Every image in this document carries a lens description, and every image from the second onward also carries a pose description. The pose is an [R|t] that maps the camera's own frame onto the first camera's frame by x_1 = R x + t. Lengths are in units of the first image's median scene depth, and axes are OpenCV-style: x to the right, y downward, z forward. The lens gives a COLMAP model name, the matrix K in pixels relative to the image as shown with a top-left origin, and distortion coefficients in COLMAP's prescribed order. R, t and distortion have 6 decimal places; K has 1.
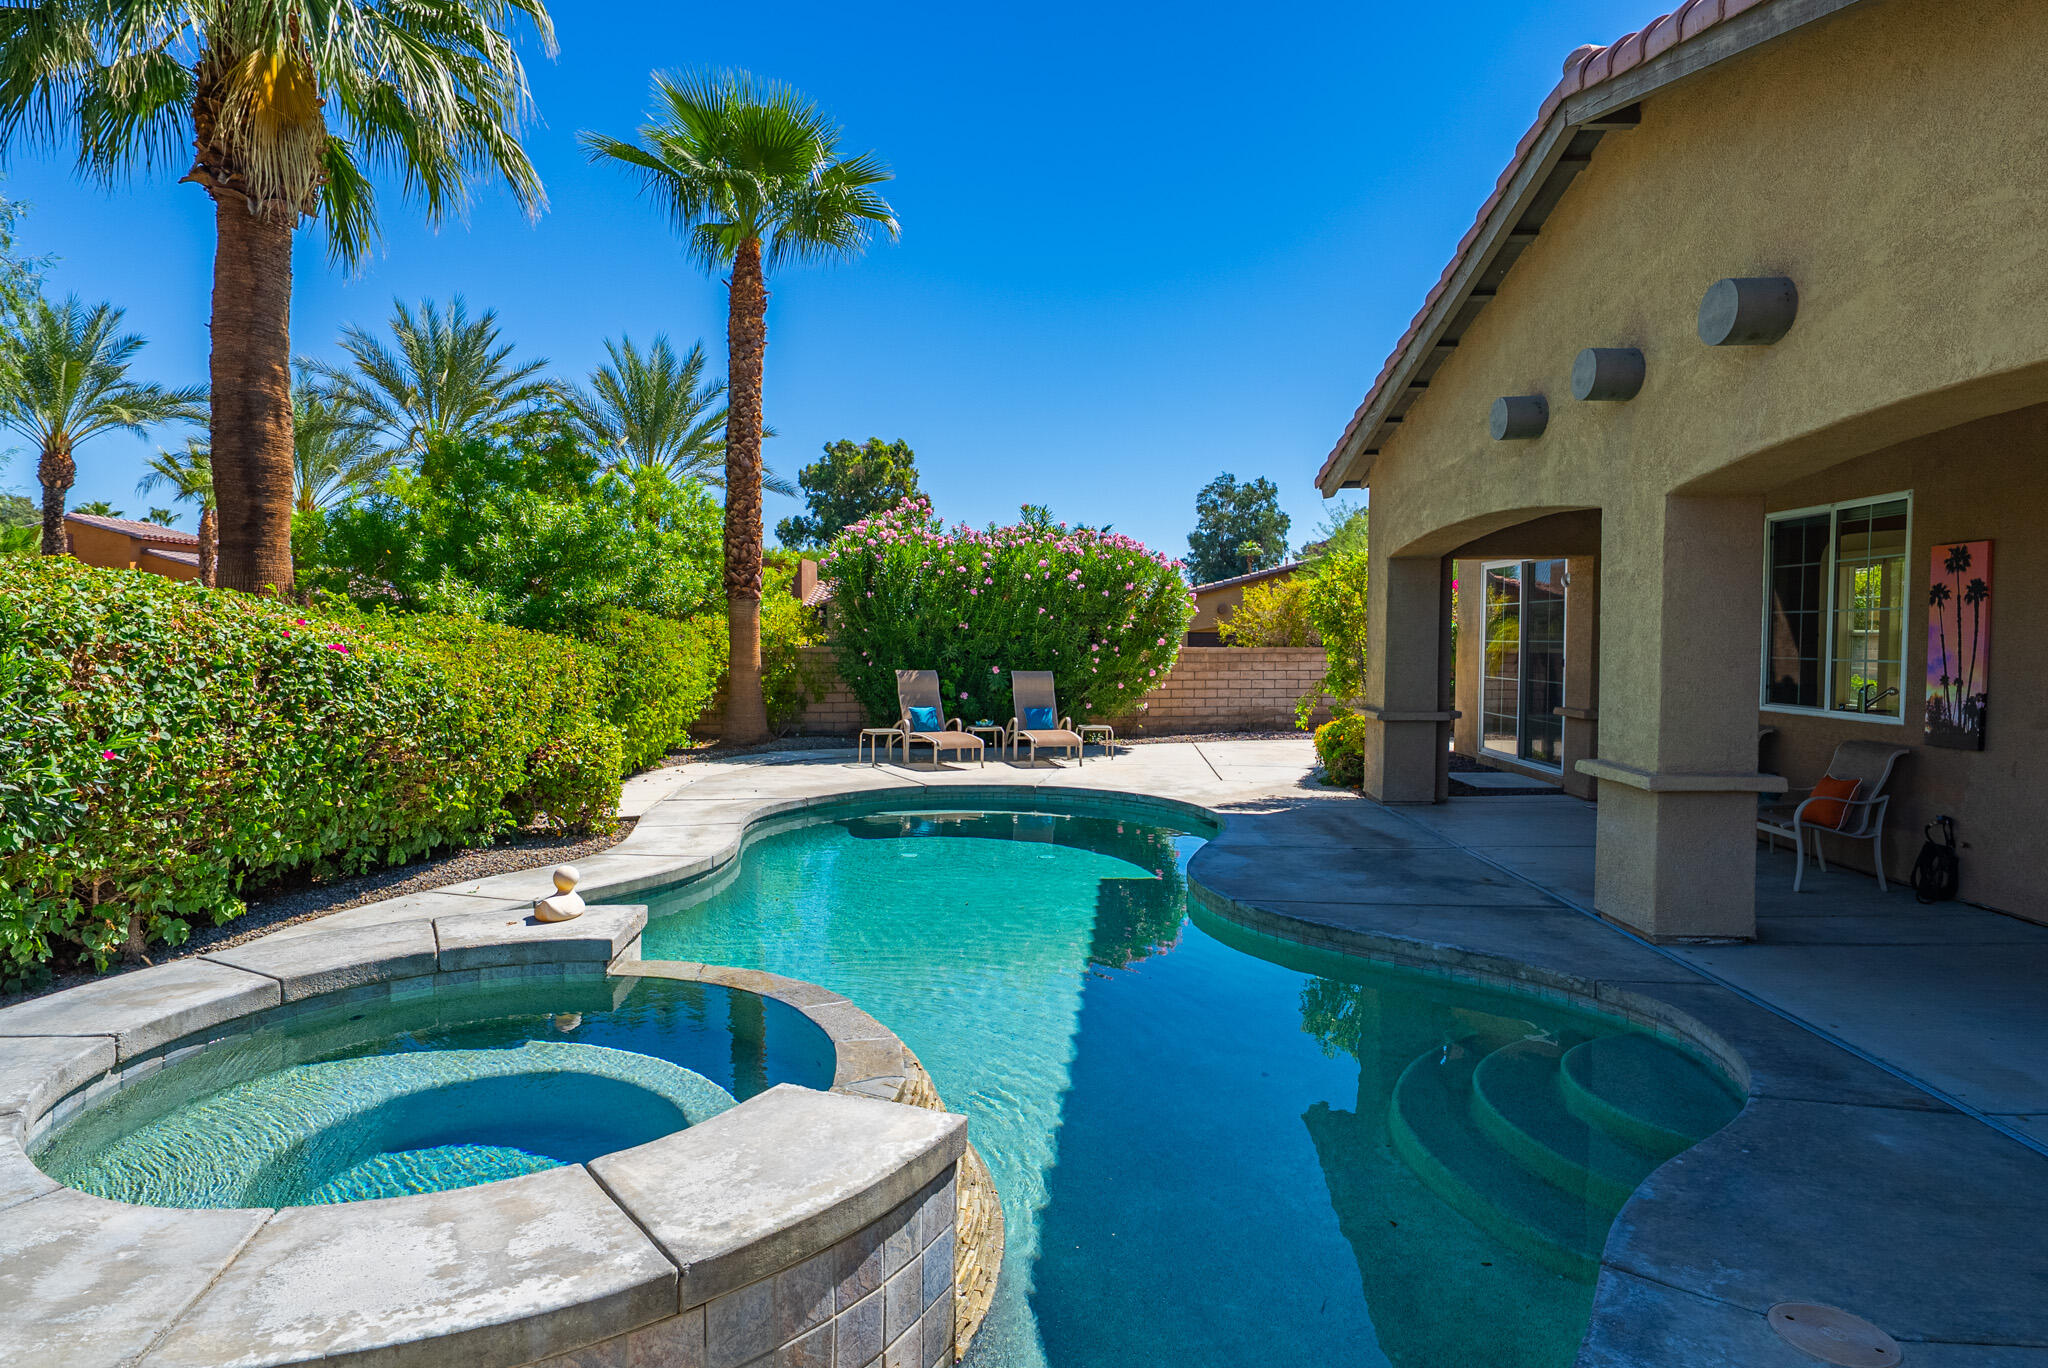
lens RADIAL K [[1184.7, 0, 1037.7], [0, 1184.7, 674.9], [0, 0, 1]] dist [0.008560, 0.000088]
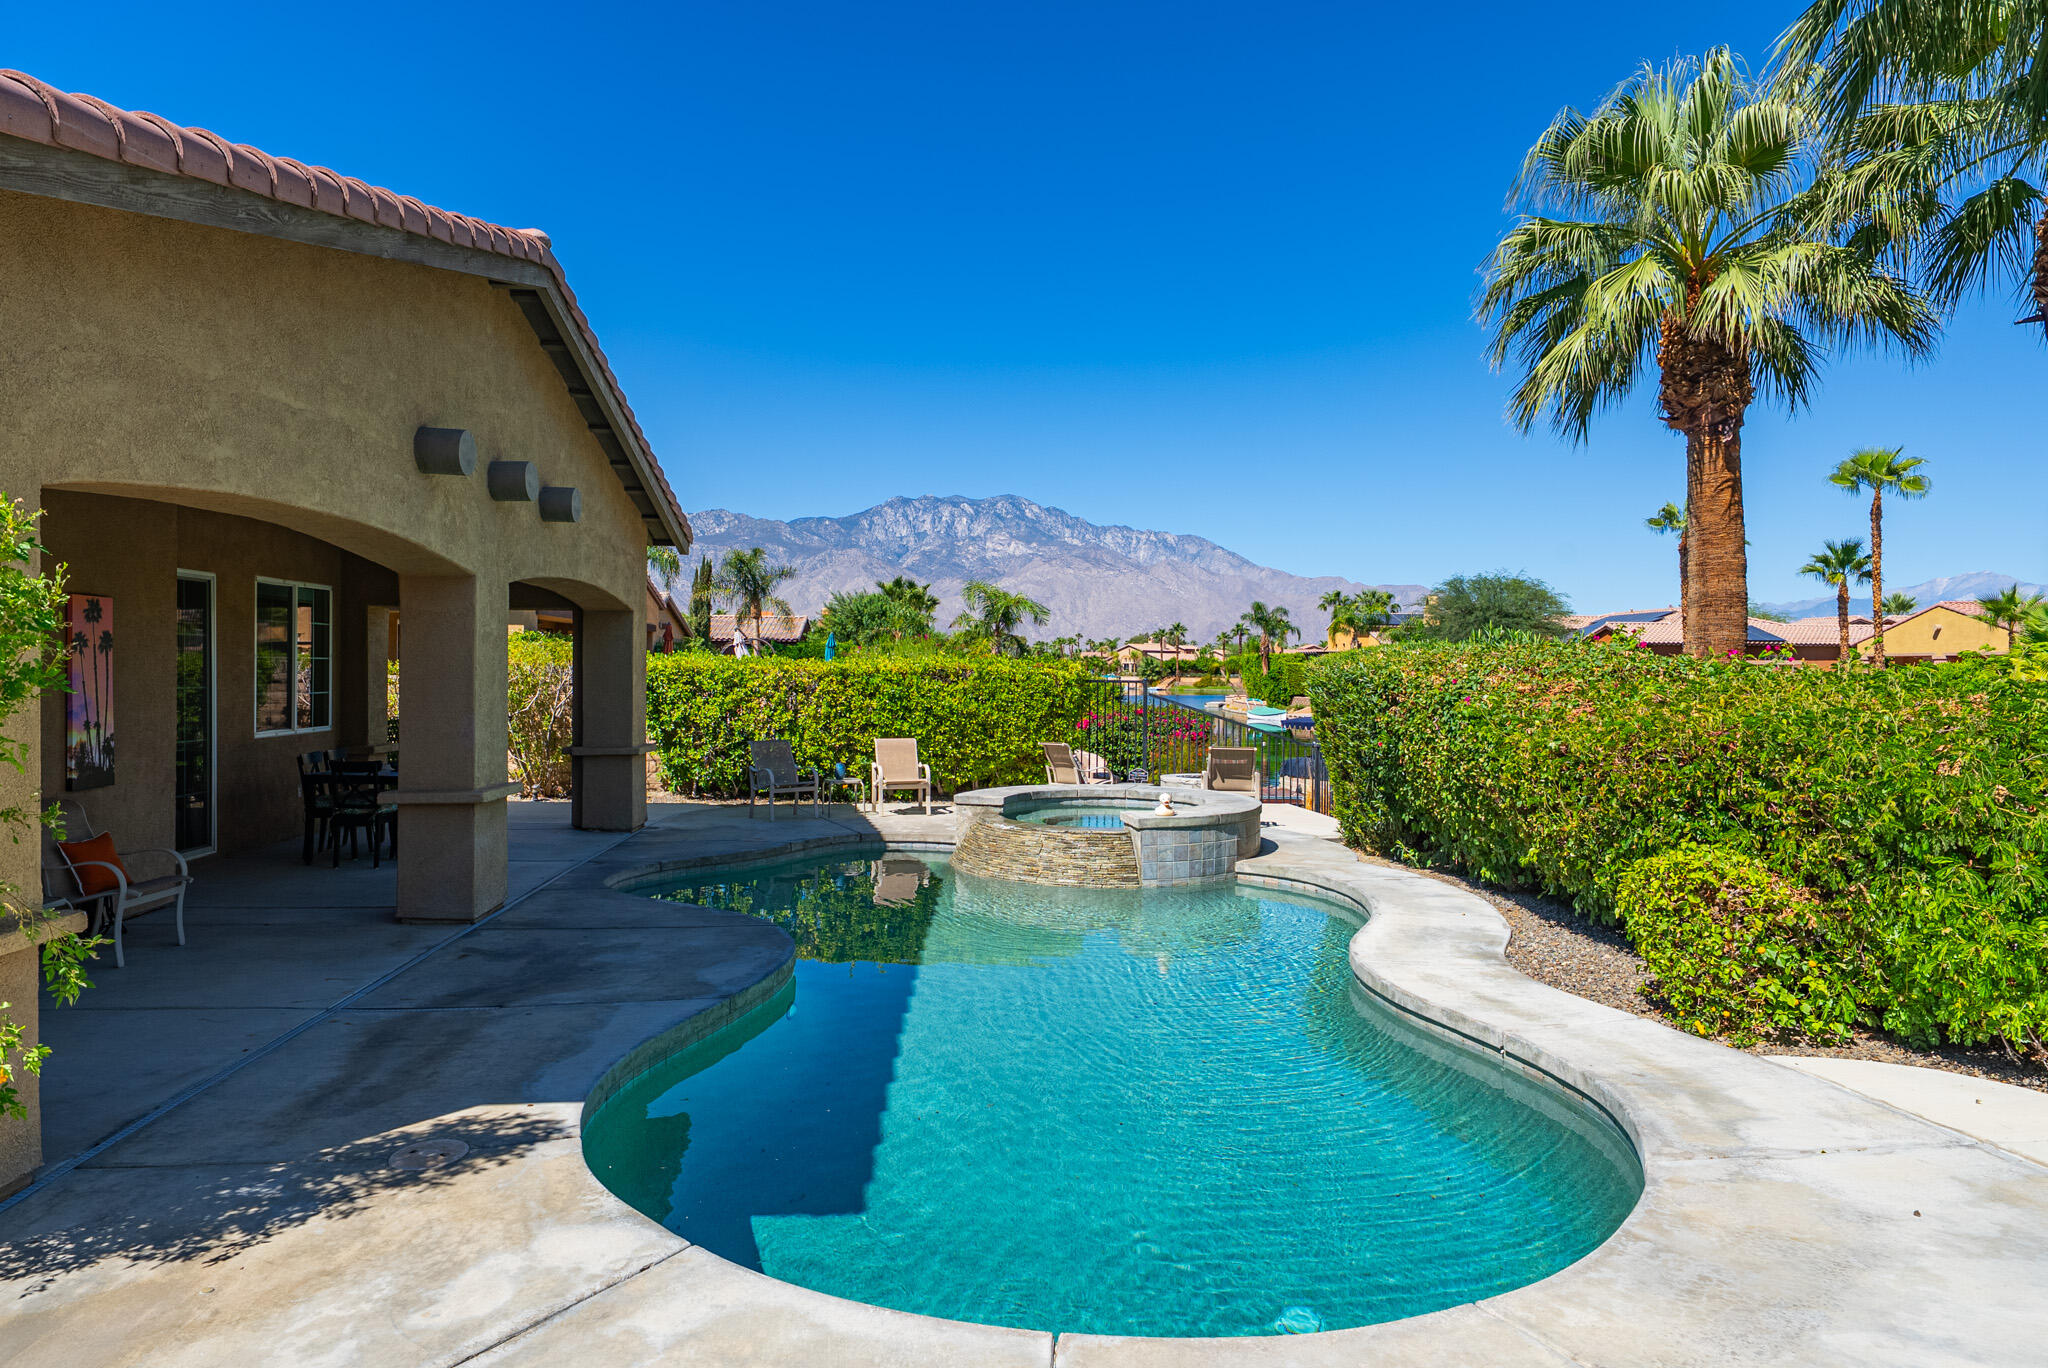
lens RADIAL K [[1233.0, 0, 1017.1], [0, 1233.0, 680.7], [0, 0, 1]] dist [0.004759, -0.000283]
pose [[-0.996133, -0.010000, -0.087283, 0.024614], [-0.013527, 0.999112, 0.039913, -0.046993], [0.086807, 0.040940, -0.995384, 1.140117]]
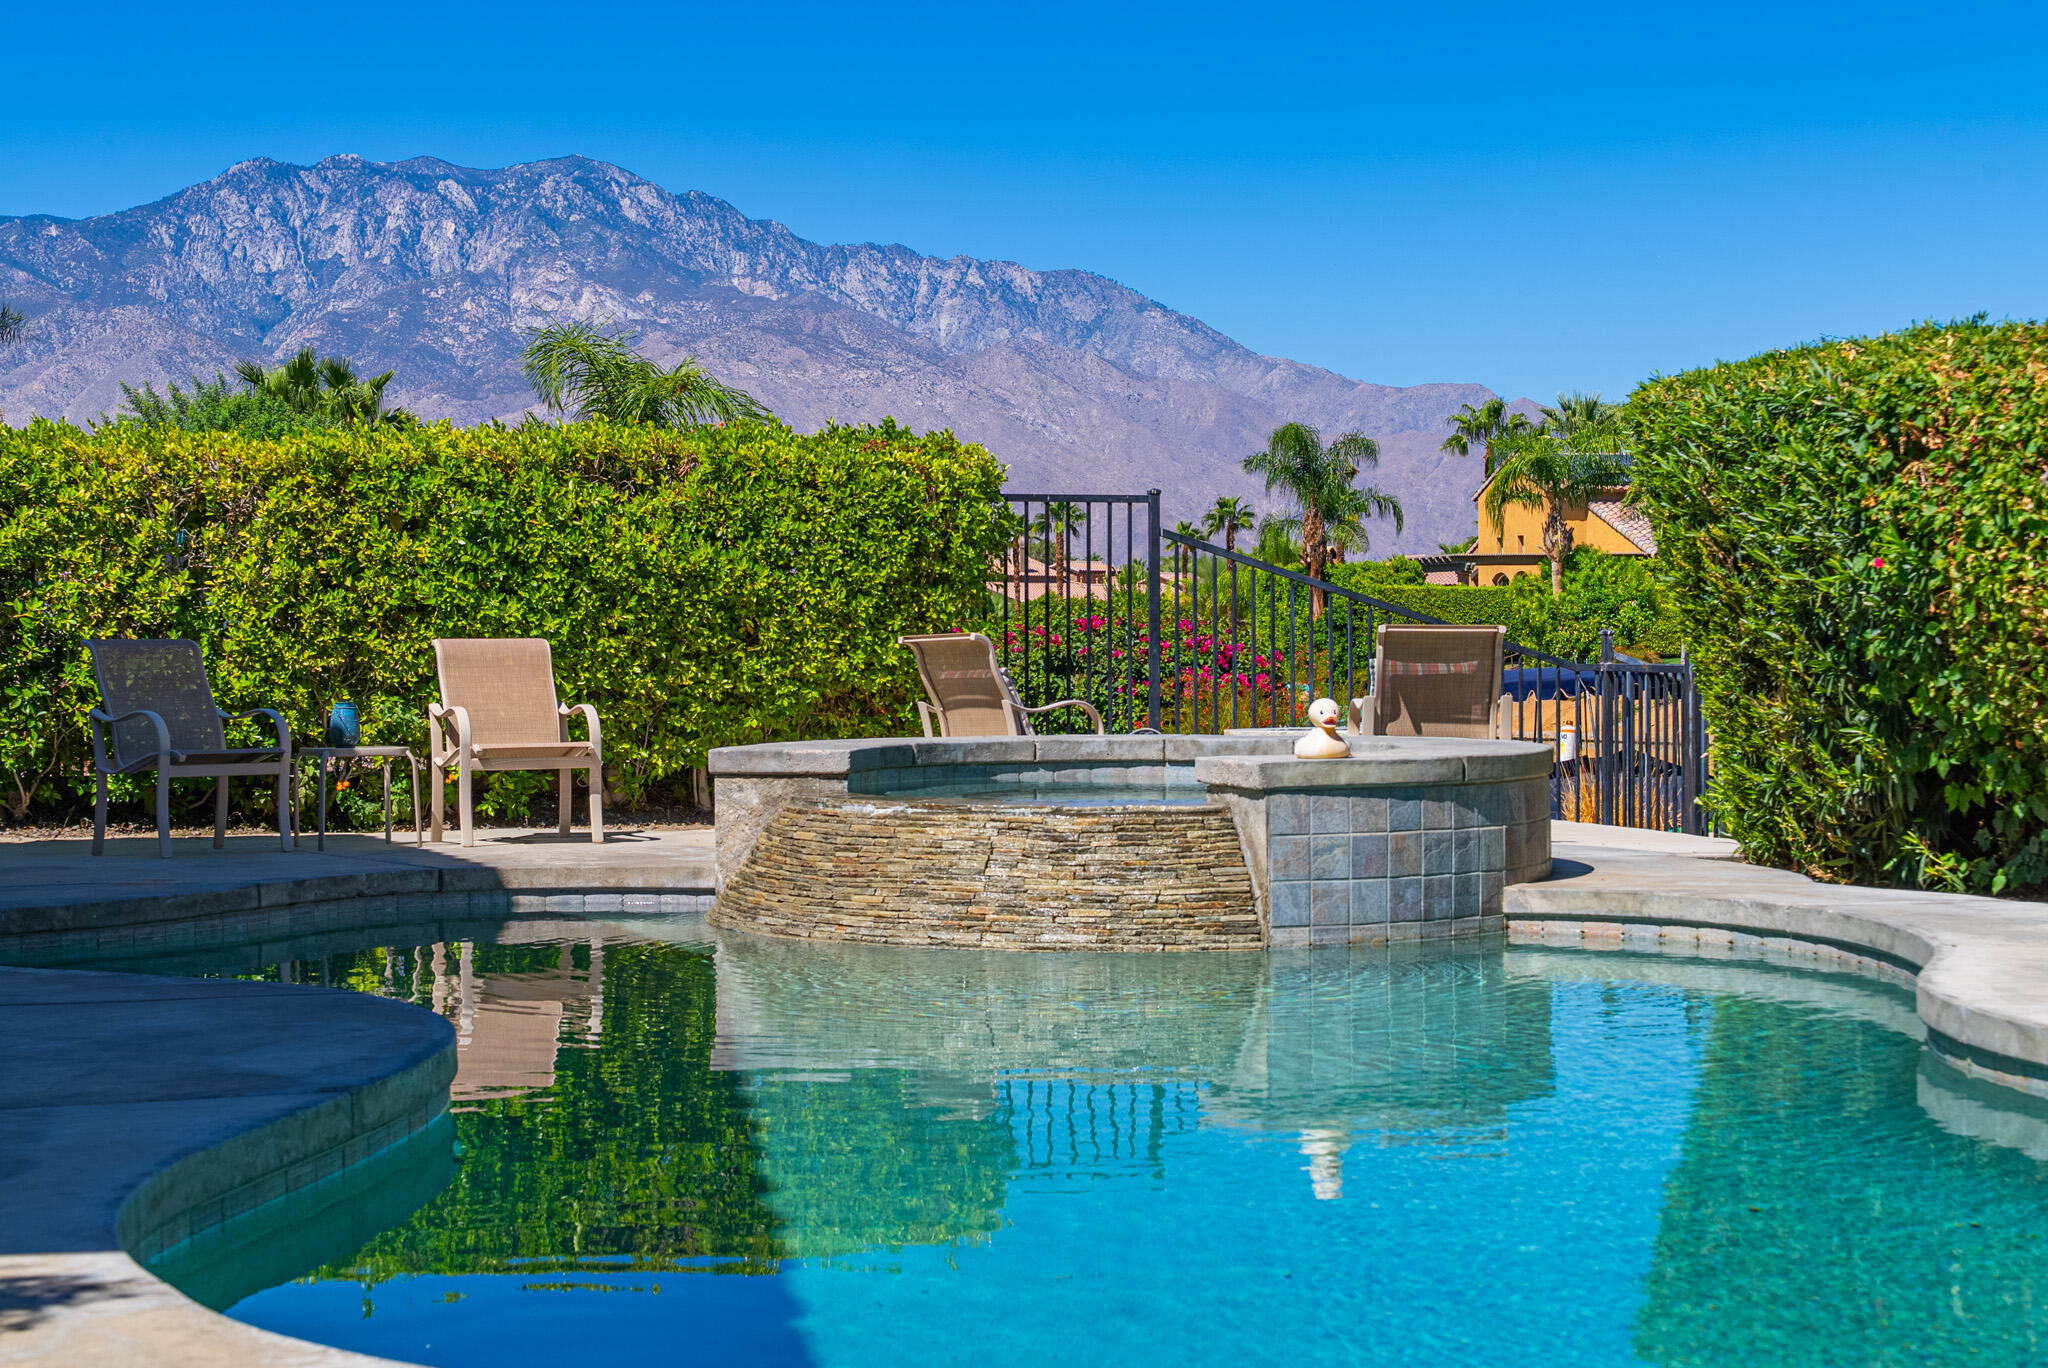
lens RADIAL K [[3395.0, 0, 1022.8], [0, 3395.0, 729.1], [0, 0, 1]] dist [0.034411, 0.000000]
pose [[-0.977981, 0.005064, -0.208634, 0.099596], [-0.006586, 0.998459, 0.055104, 0.019389], [0.208592, 0.055265, -0.976440, 1.138216]]
